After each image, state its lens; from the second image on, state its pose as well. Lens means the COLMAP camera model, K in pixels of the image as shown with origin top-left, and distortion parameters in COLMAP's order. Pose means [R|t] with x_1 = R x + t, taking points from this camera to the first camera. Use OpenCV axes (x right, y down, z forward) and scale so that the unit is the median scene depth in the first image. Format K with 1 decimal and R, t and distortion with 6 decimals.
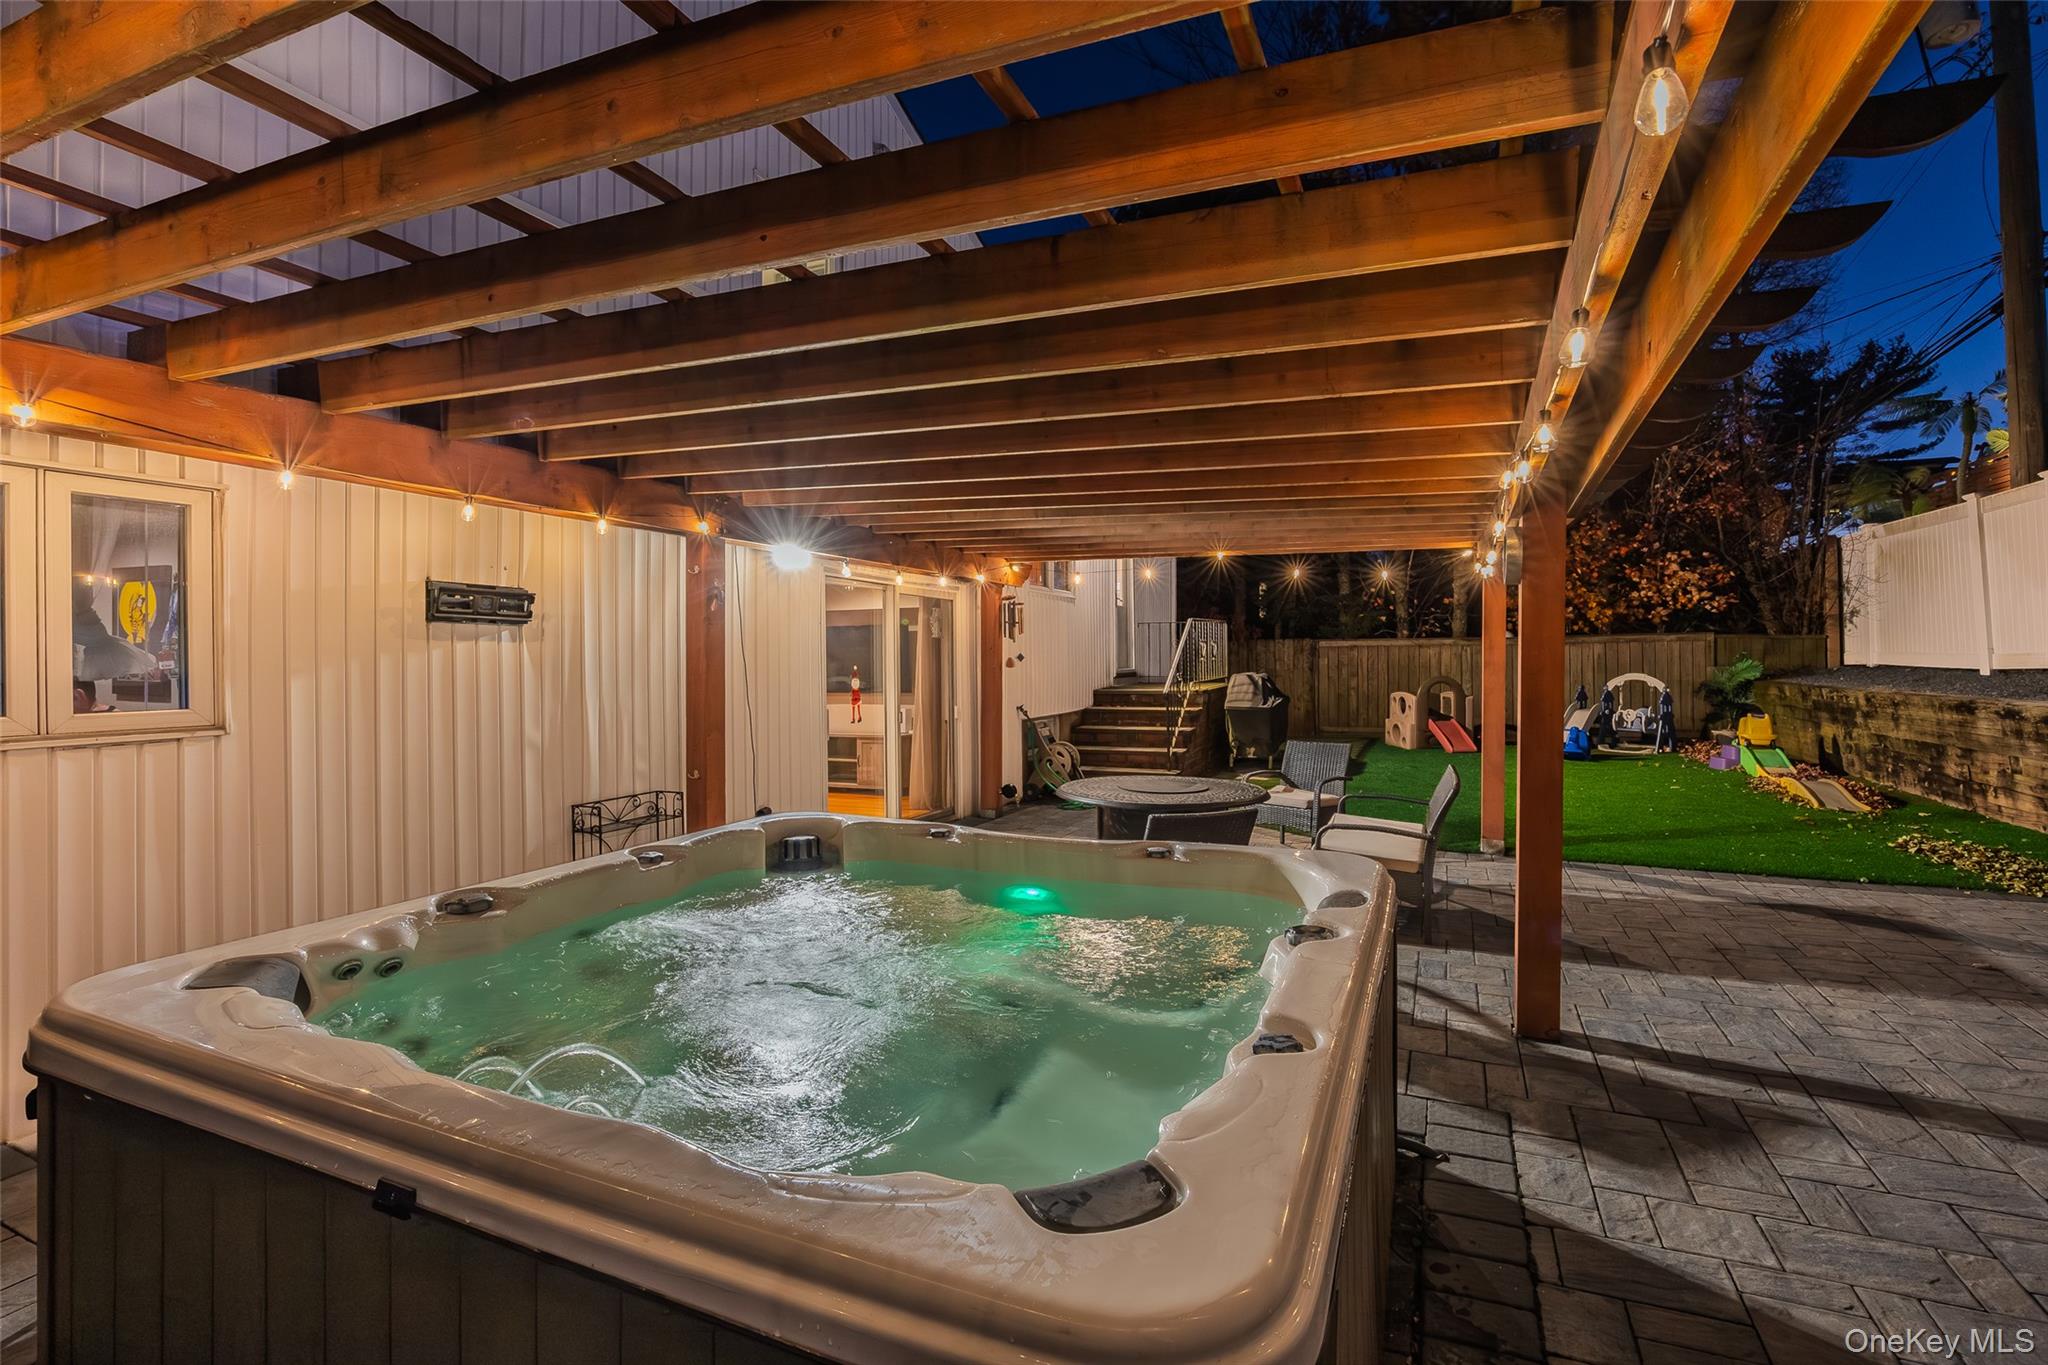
lens RADIAL K [[732.5, 0, 1026.4], [0, 732.5, 675.0], [0, 0, 1]] dist [-0.005261, -0.000115]
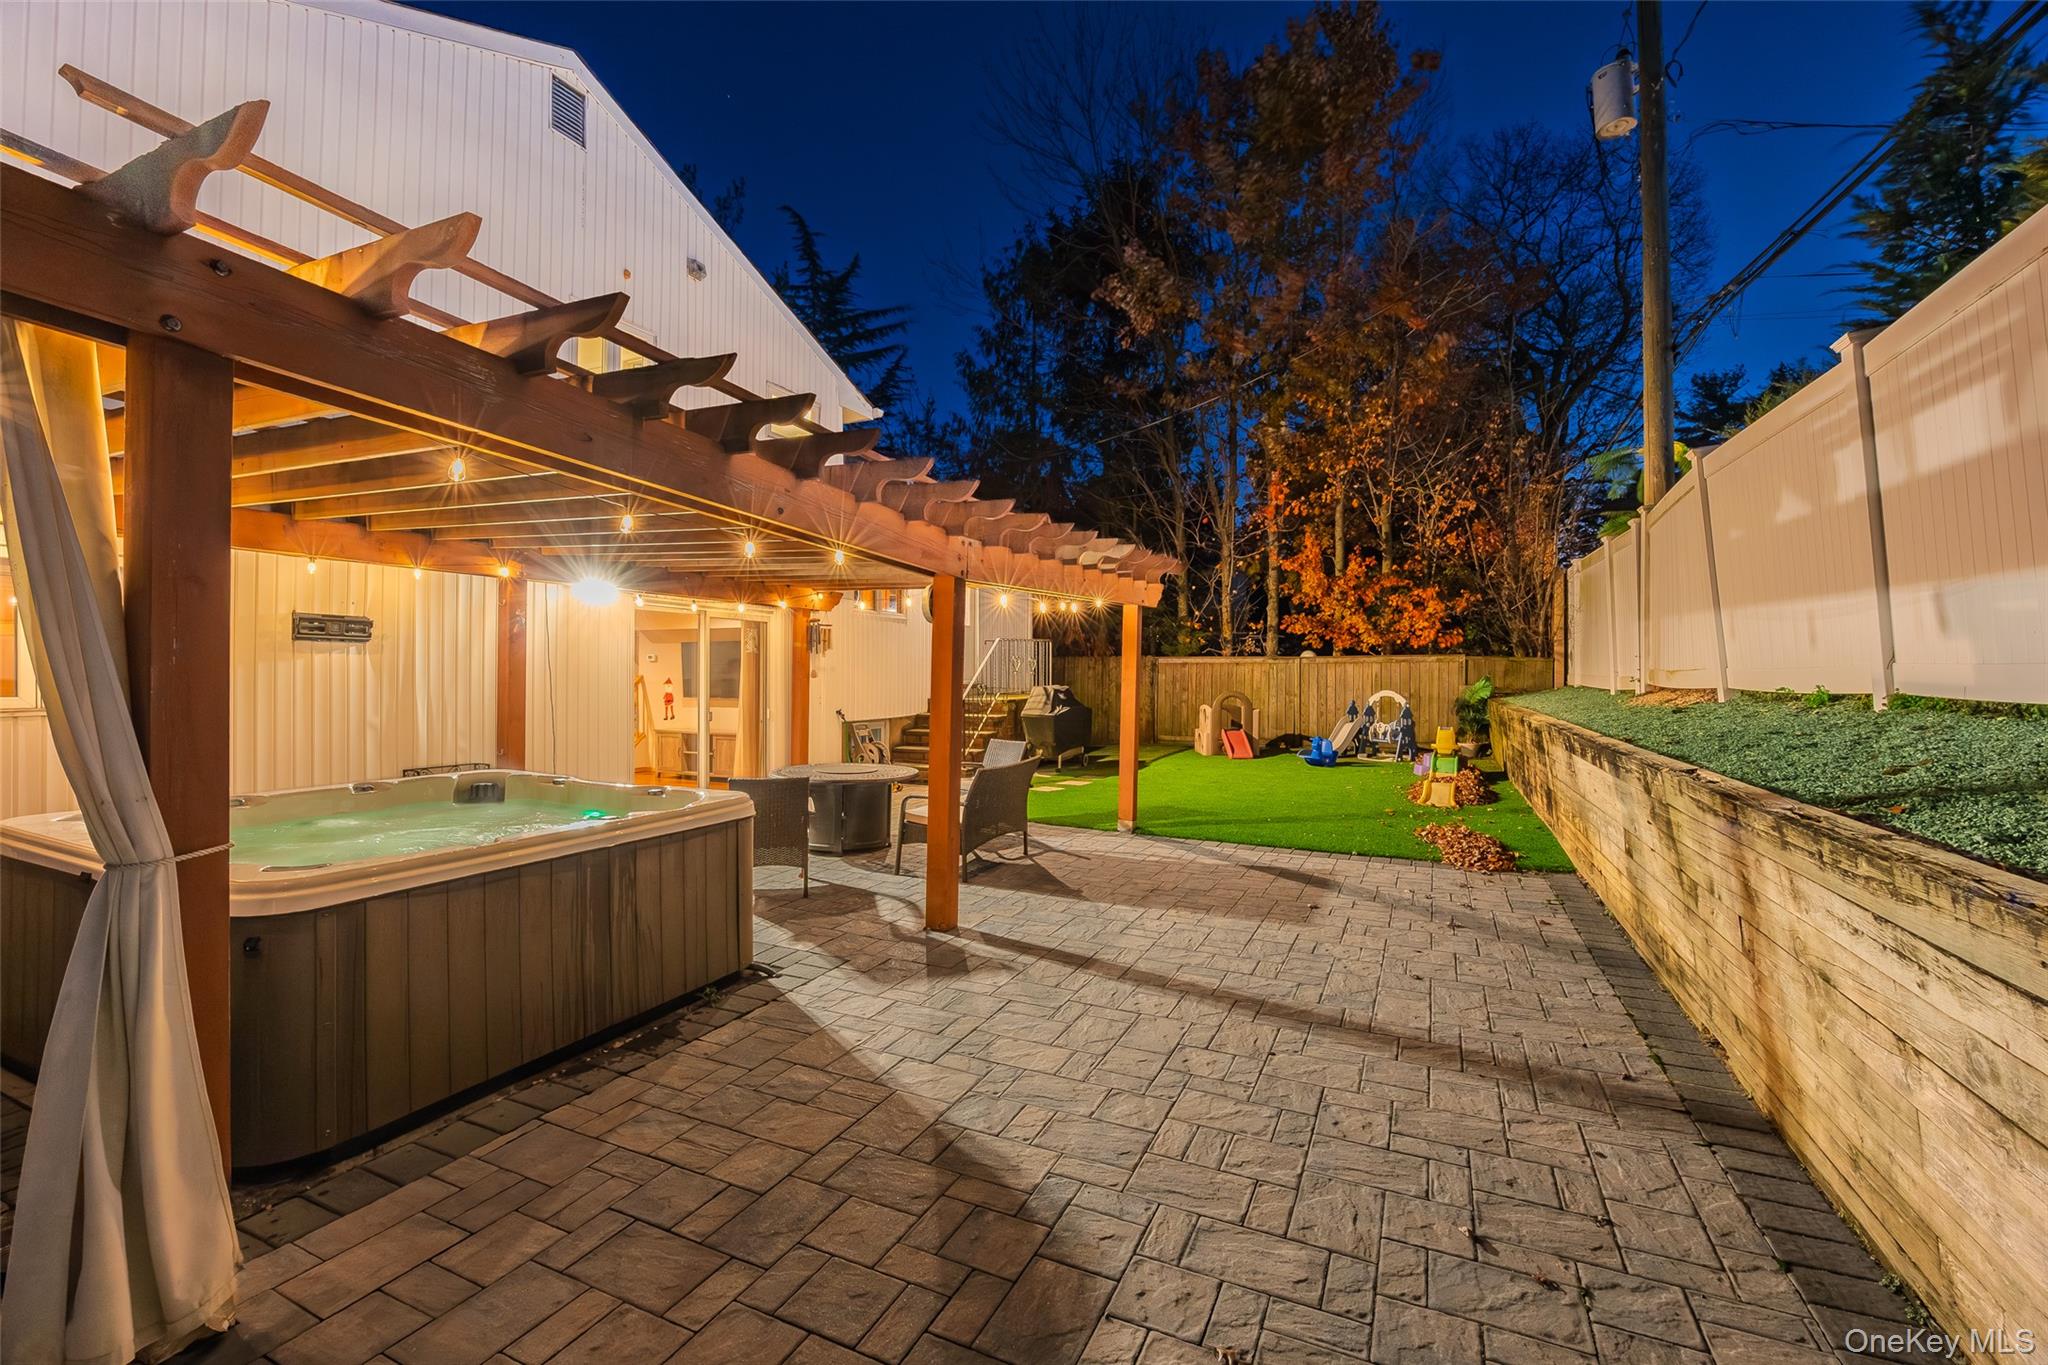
lens RADIAL K [[801.0, 0, 1102.3], [0, 801.0, 684.0], [0, 0, 1]] dist [-0.002234, -0.000074]
pose [[0.997137, 0.013650, -0.074375, 0.860301], [-0.014107, 0.999885, -0.005615, 0.001383], [0.074289, 0.006648, 0.997215, -0.450908]]
